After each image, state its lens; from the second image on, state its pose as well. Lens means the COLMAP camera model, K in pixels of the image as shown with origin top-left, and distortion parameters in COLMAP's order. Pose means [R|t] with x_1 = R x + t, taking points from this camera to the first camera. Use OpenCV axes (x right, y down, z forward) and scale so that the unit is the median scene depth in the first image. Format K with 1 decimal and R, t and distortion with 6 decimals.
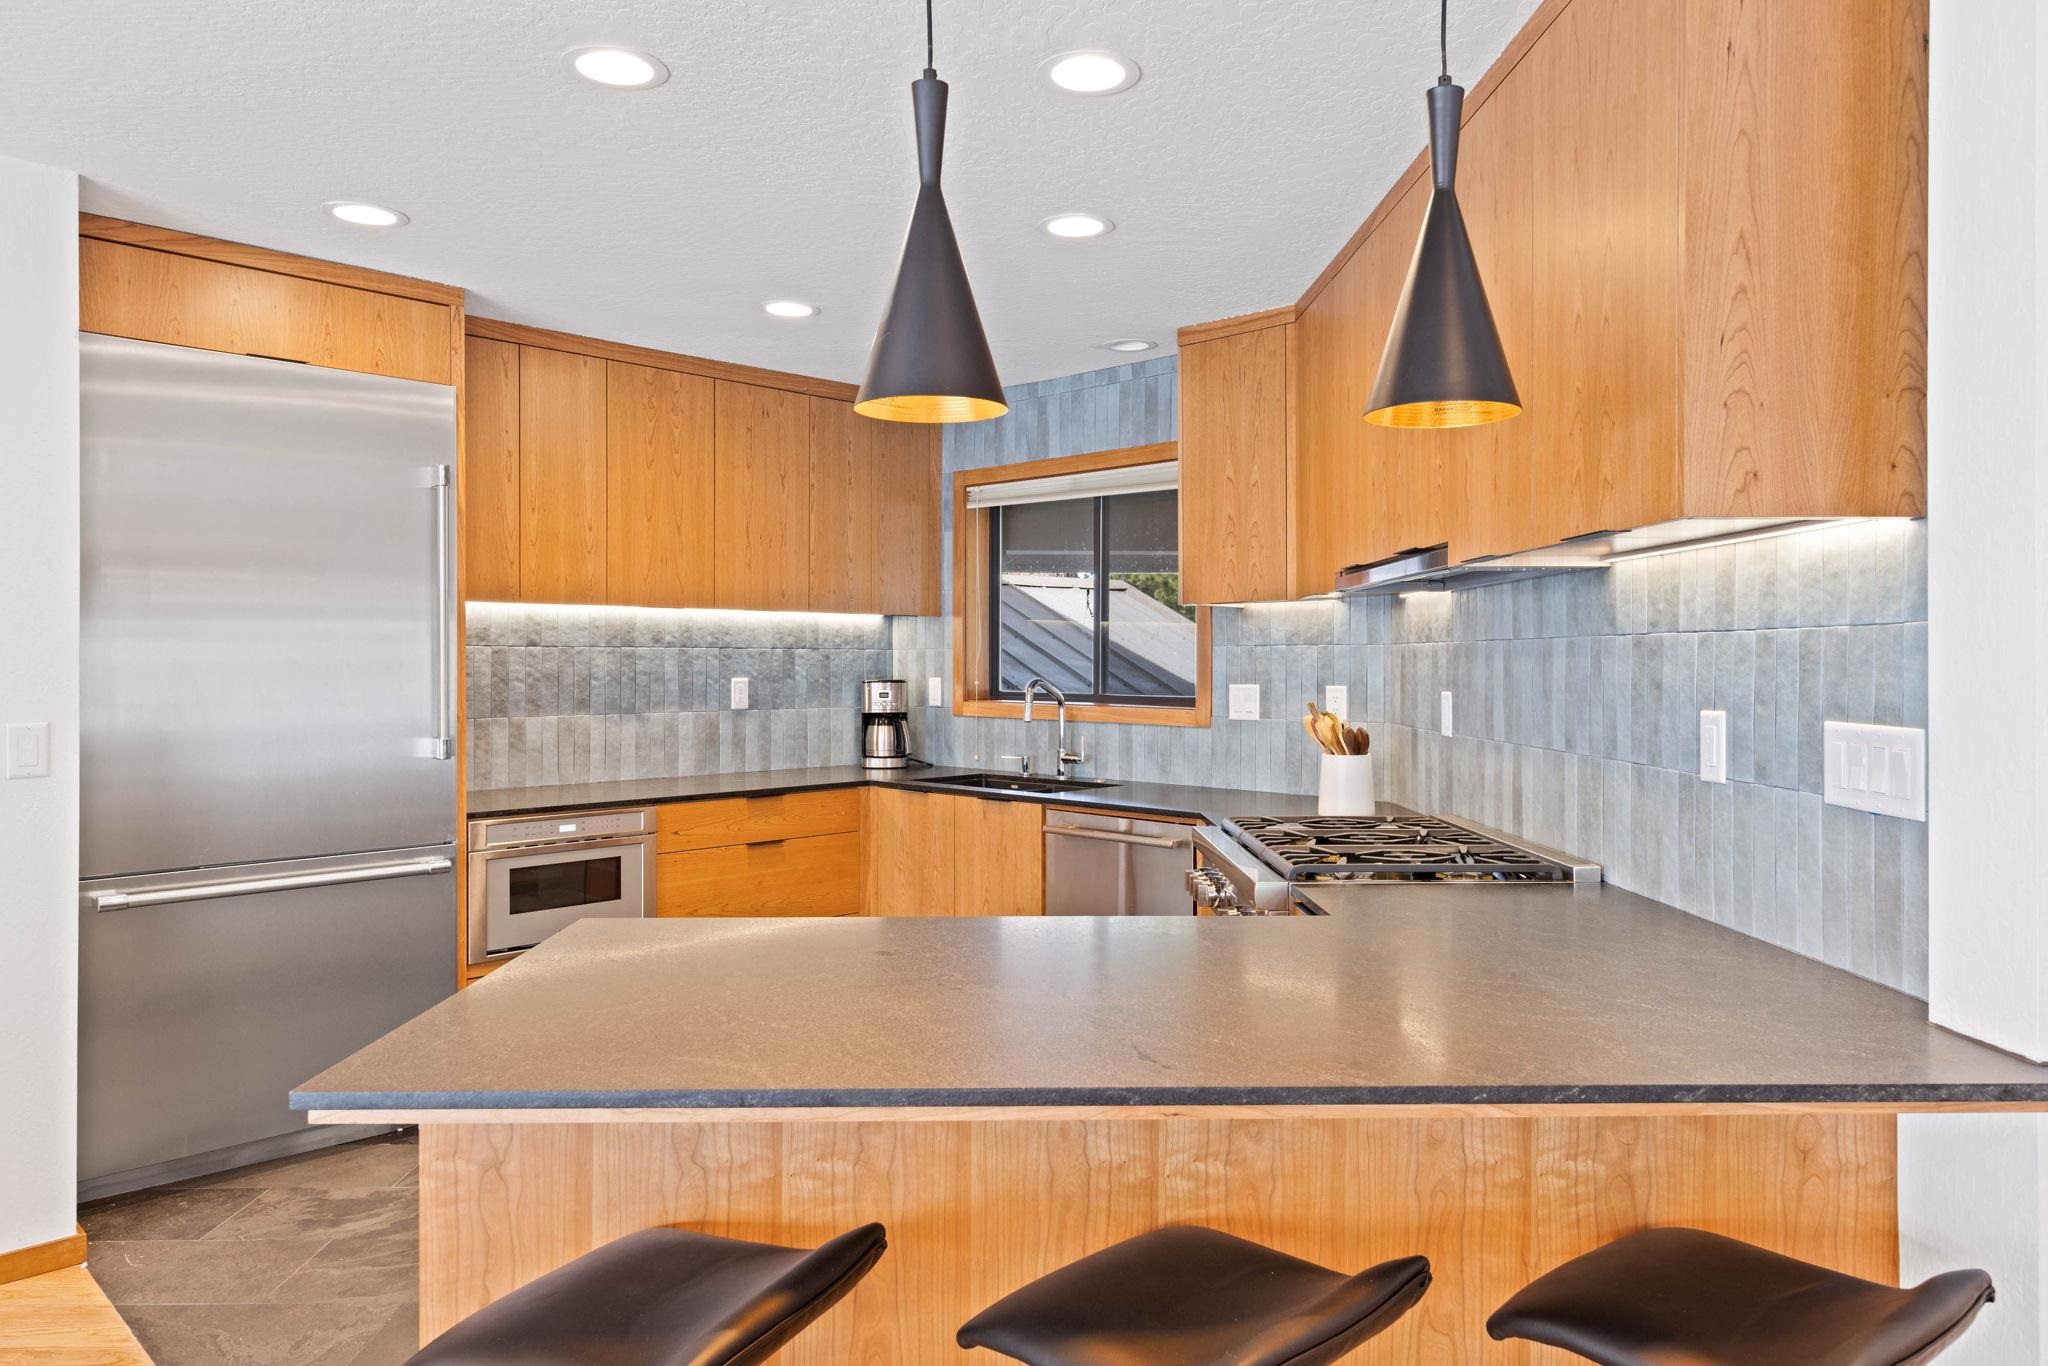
lens RADIAL K [[1368.5, 0, 1023.8], [0, 1368.5, 675.8], [0, 0, 1]] dist [0.000222, -0.000040]
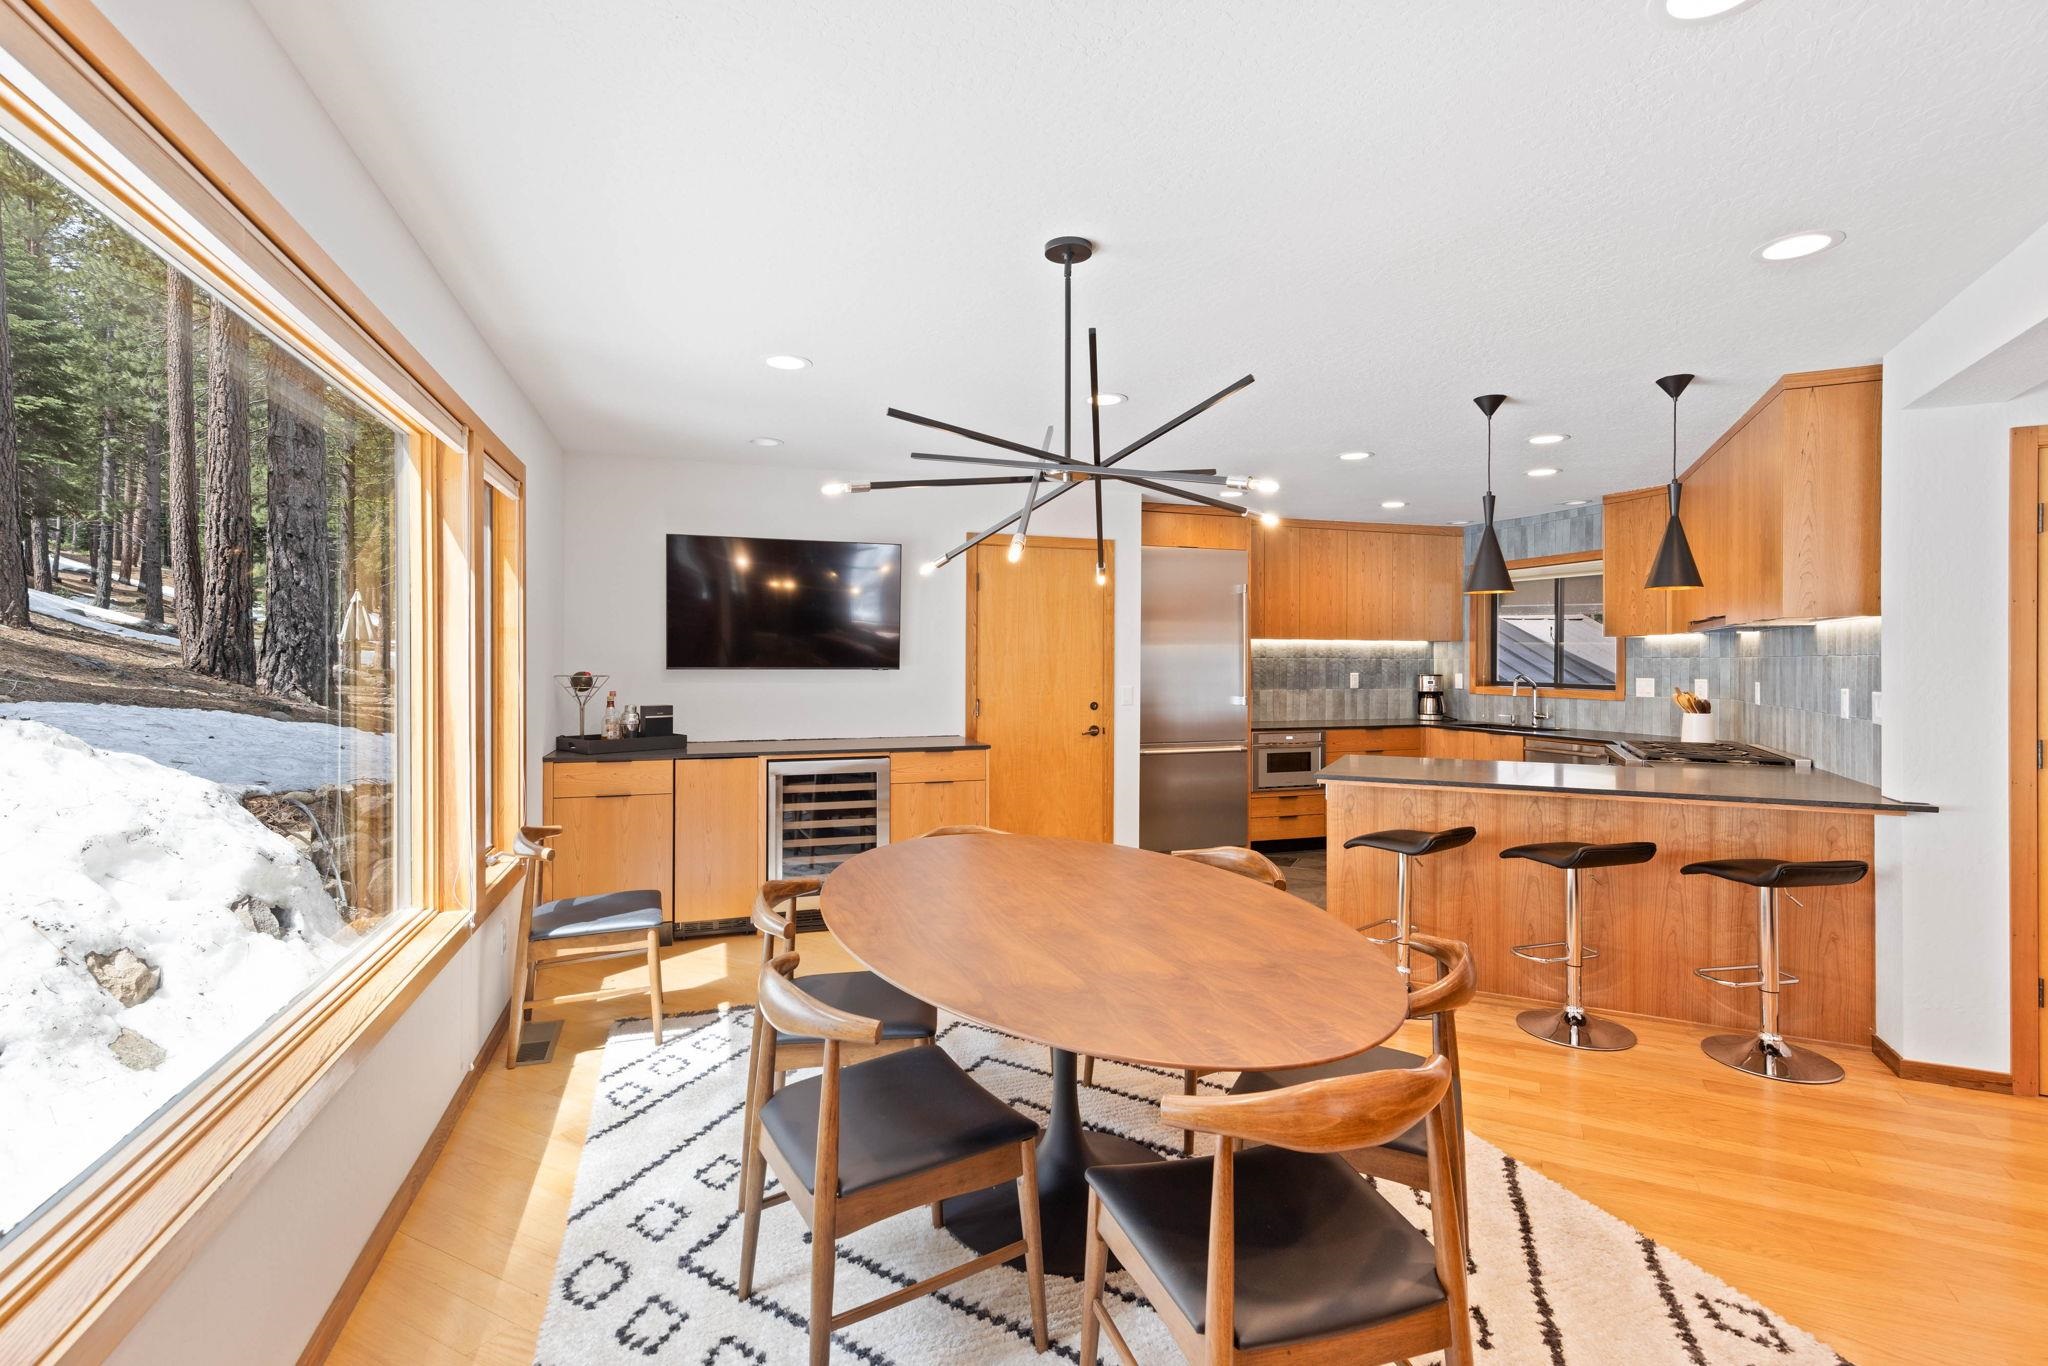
lens RADIAL K [[927.6, 0, 1022.7], [0, 927.6, 662.0], [0, 0, 1]] dist [0.000220, 0.000035]
pose [[0.887813, 0.001890, -0.460200, -0.011252], [-0.007078, 0.999929, -0.009547, 0.002051], [0.460149, 0.011733, 0.887764, -0.486459]]
